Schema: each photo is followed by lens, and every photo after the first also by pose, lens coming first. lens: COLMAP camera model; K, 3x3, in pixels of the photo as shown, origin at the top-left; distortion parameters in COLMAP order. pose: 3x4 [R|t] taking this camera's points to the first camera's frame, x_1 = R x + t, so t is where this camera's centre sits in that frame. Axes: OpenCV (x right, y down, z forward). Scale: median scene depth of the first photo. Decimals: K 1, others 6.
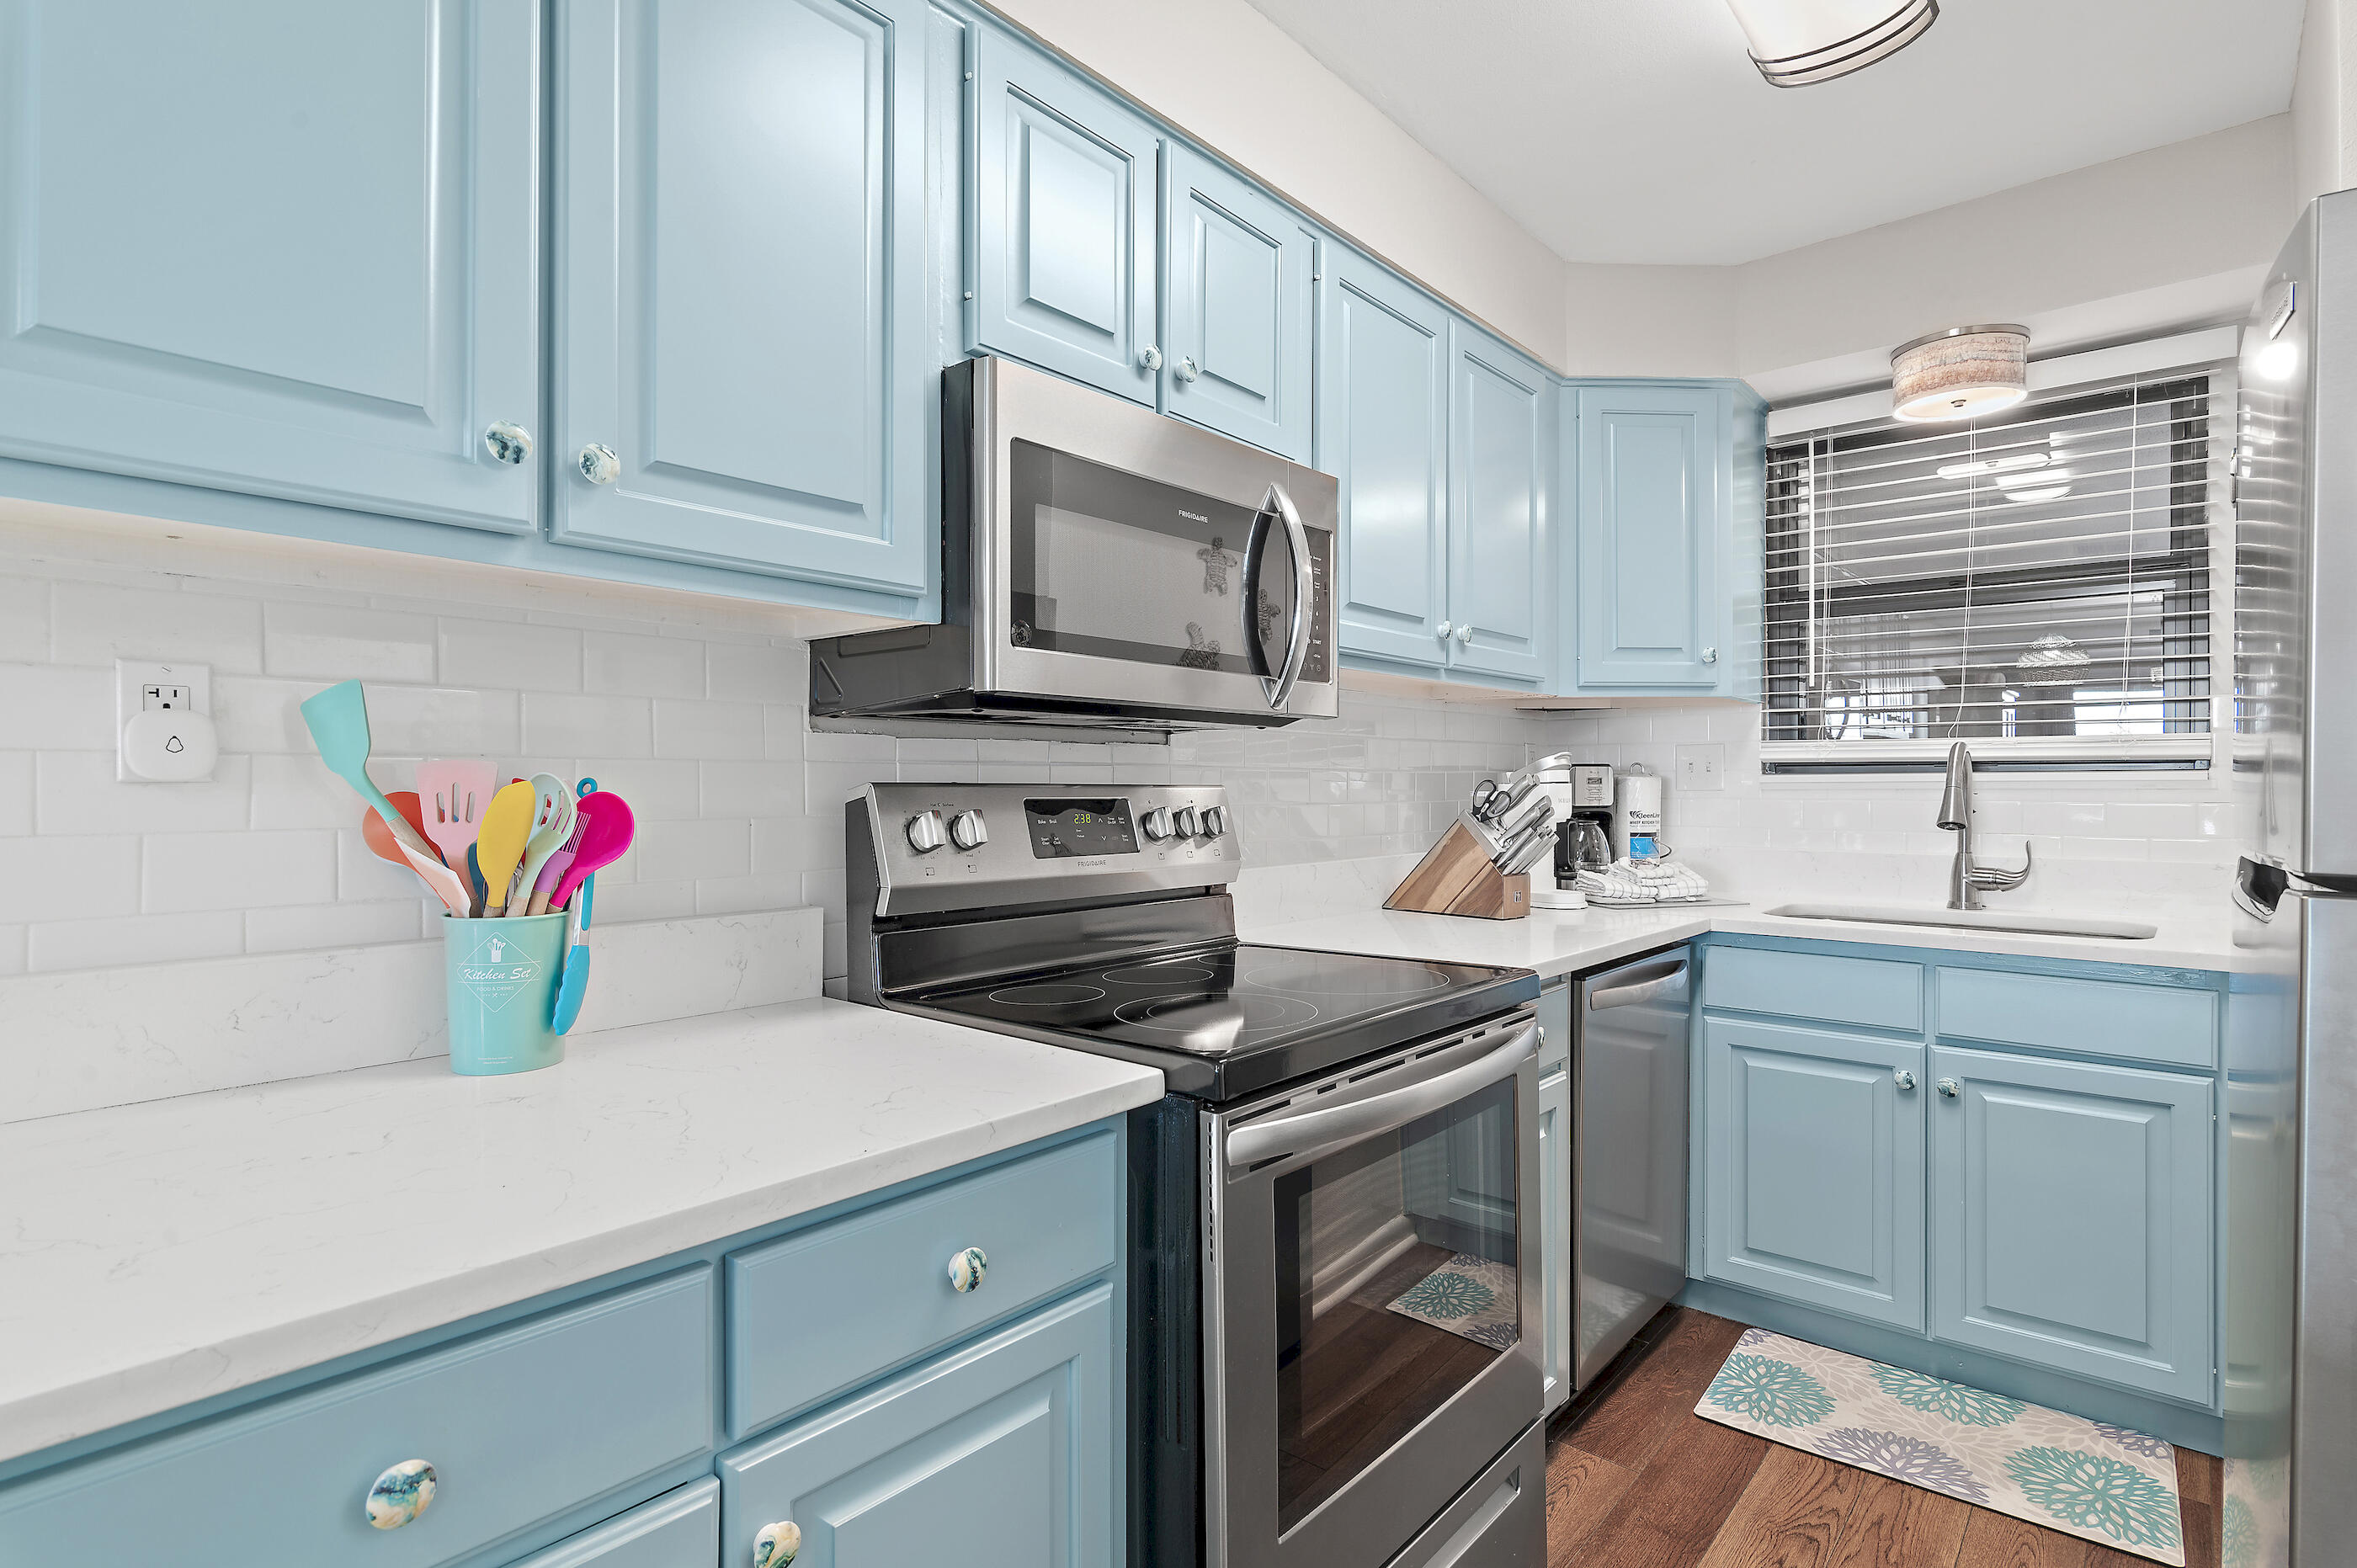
lens RADIAL K [[1172.7, 0, 1178.5], [0, 1172.7, 784.0], [0, 0, 1]] dist [0.000052, -0.000015]
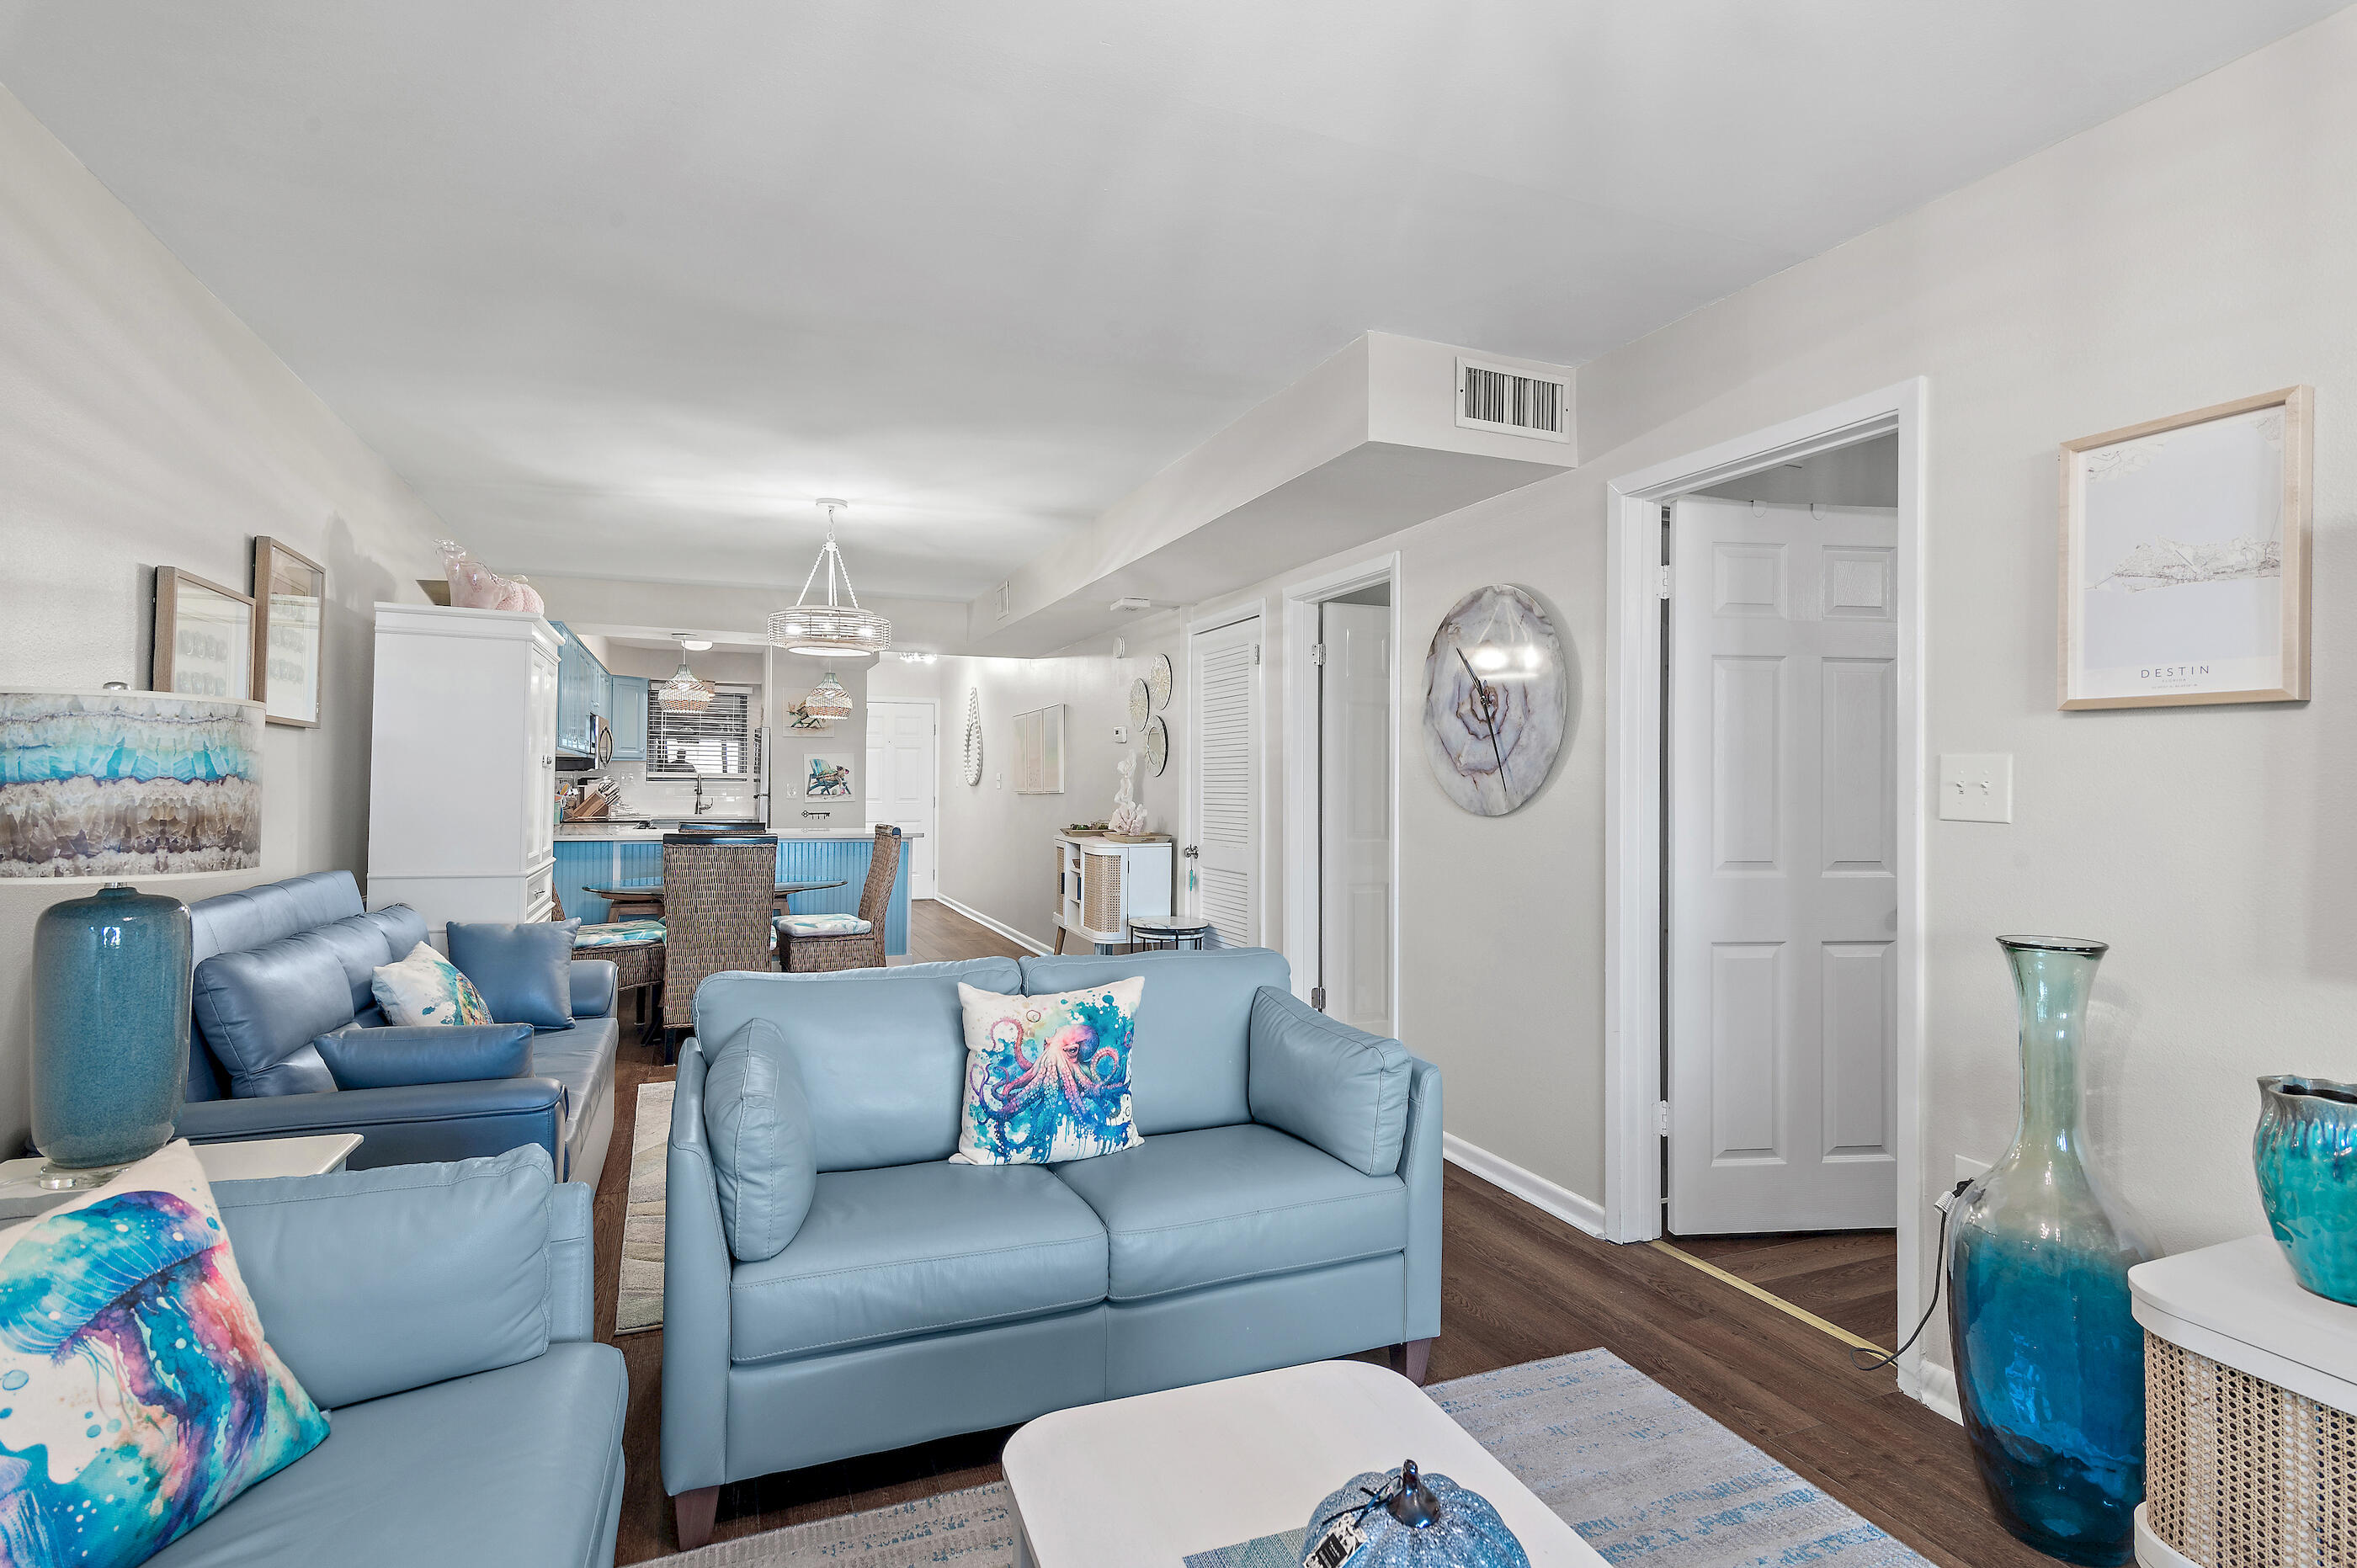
lens RADIAL K [[1172.7, 0, 1178.5], [0, 1172.7, 784.0], [0, 0, 1]] dist [0.000052, -0.000015]
pose [[0.454018, 0.005986, 0.890972, -3.095650], [-0.007811, 0.999966, -0.002738, -0.002552], [-0.890958, -0.005717, 0.454049, -3.280933]]
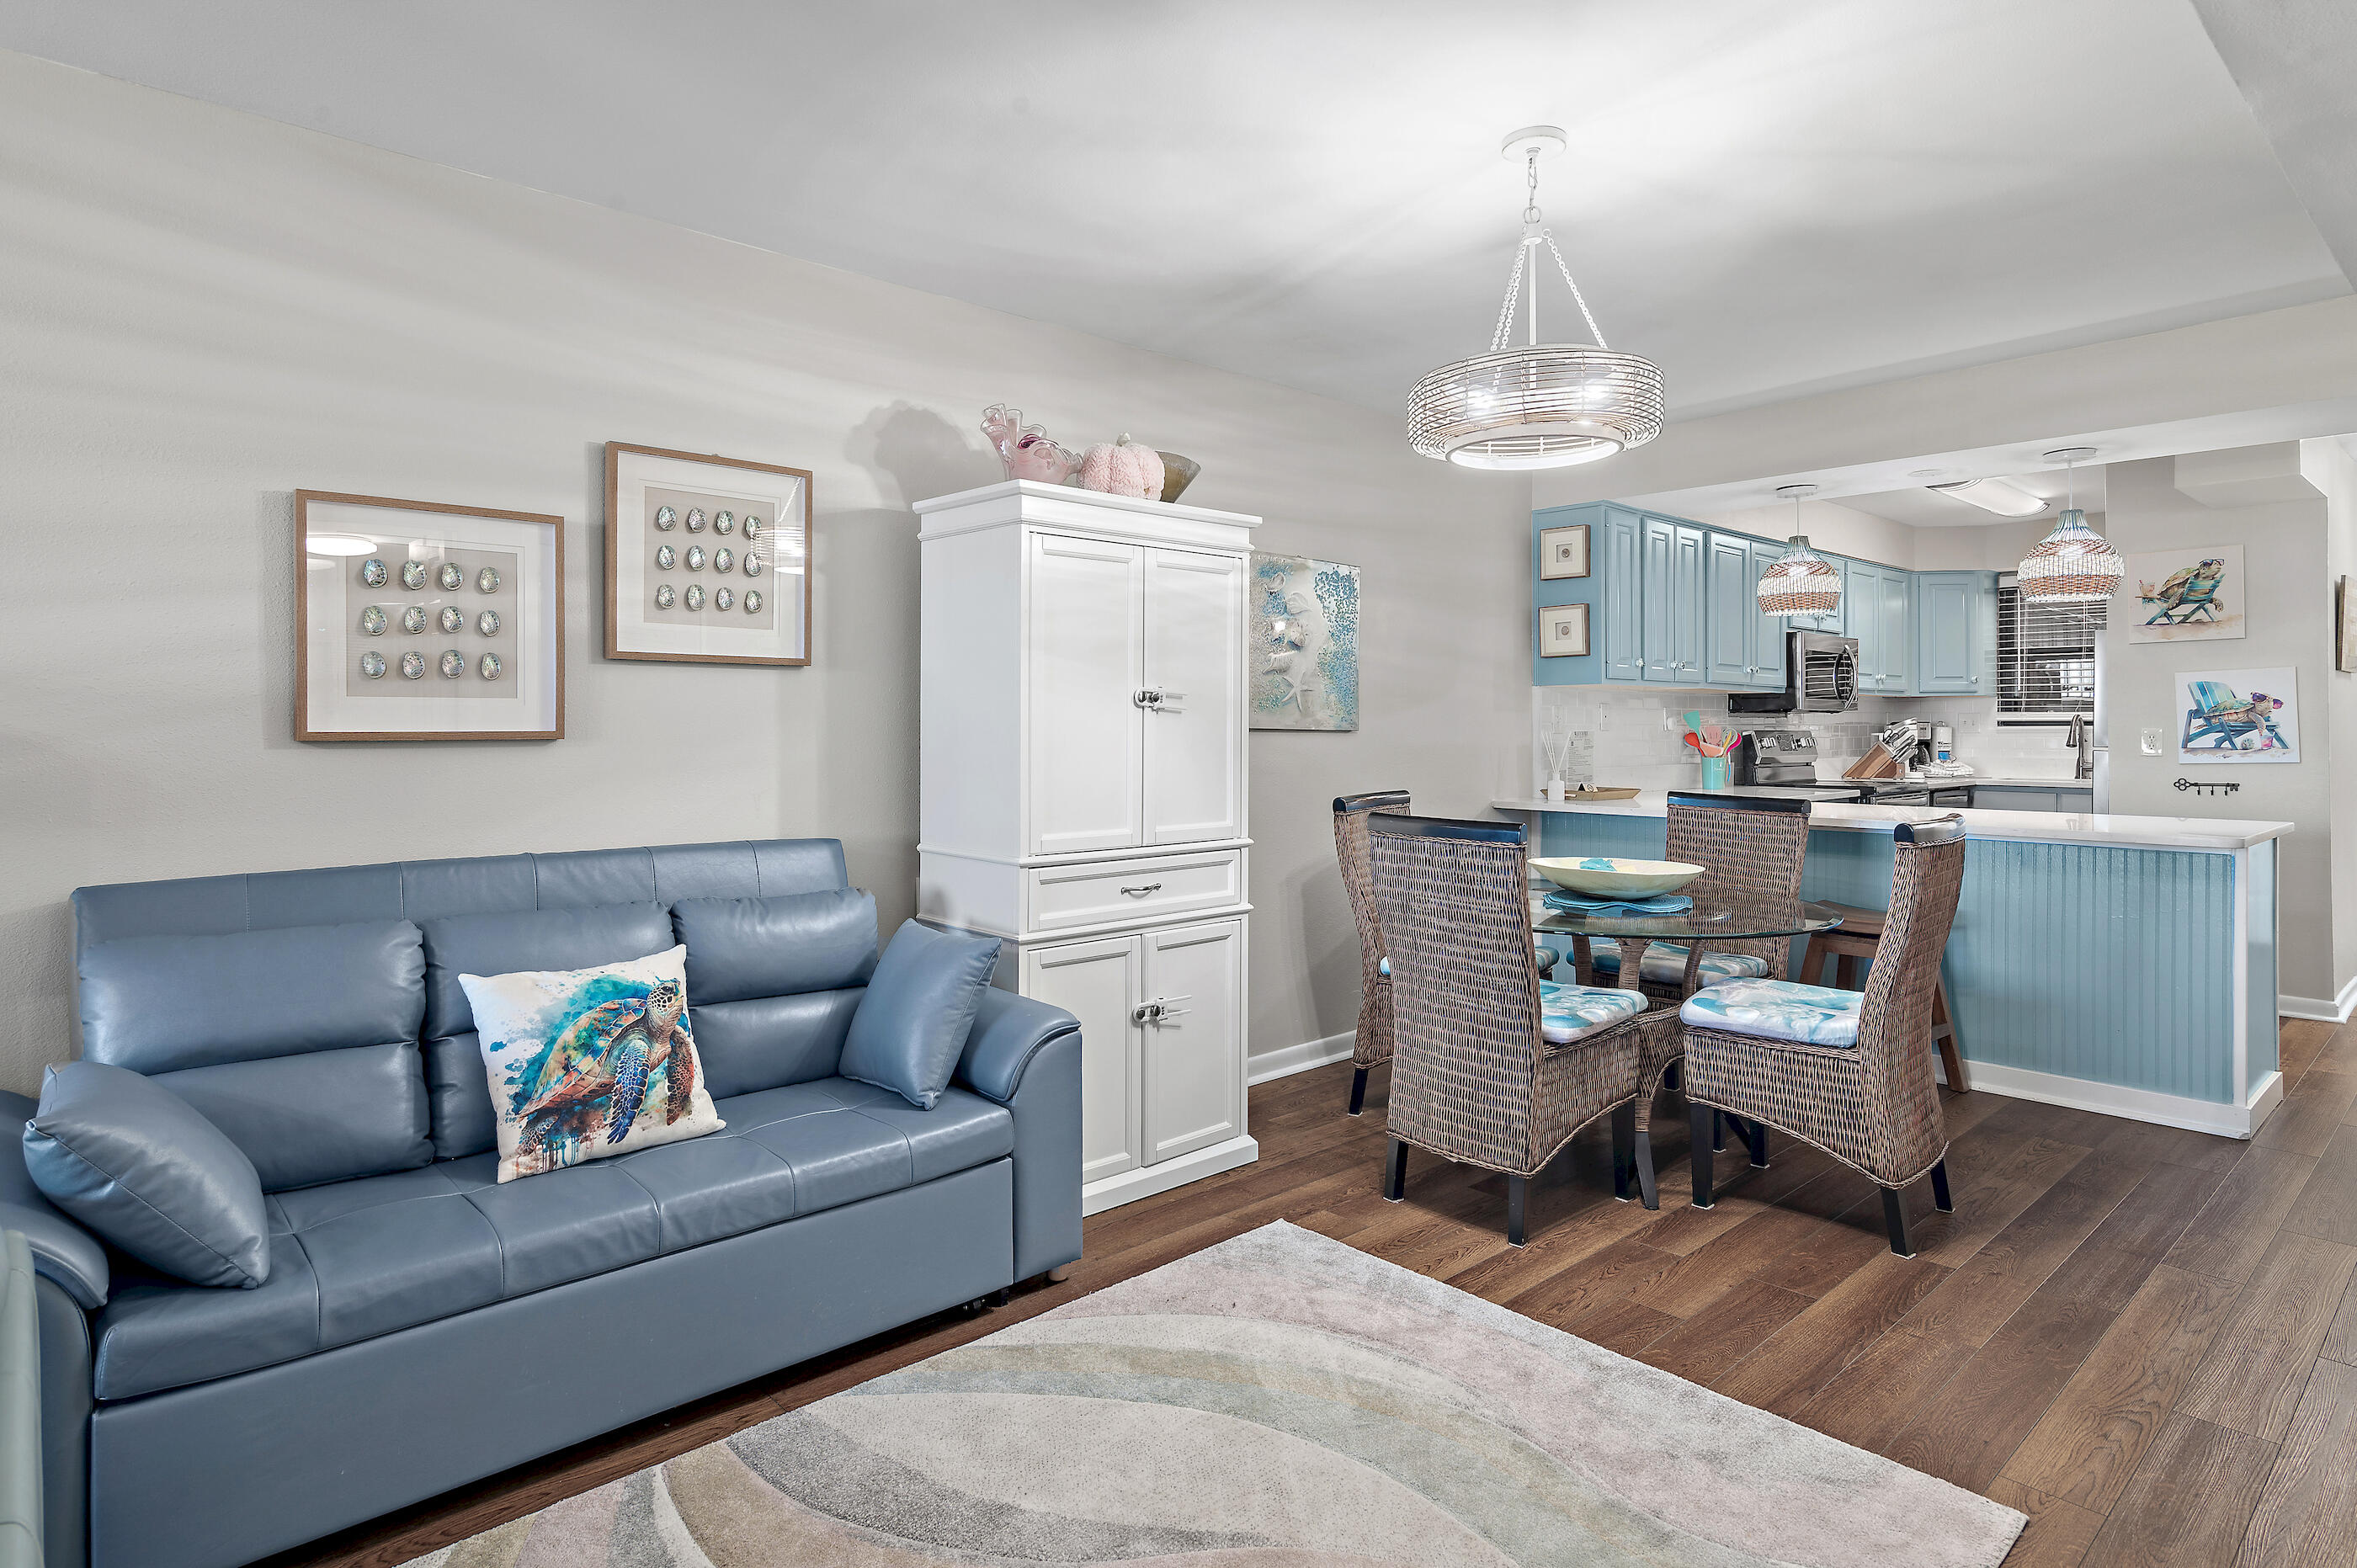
lens RADIAL K [[1277.2, 0, 1174.8], [0, 1277.2, 732.2], [0, 0, 1]] dist [0.005319, -0.000392]
pose [[0.993013, -0.001236, -0.118002, -1.341197], [0.001483, 0.999997, 0.002002, -0.005393], [0.117999, -0.002163, 0.993011, -2.790500]]
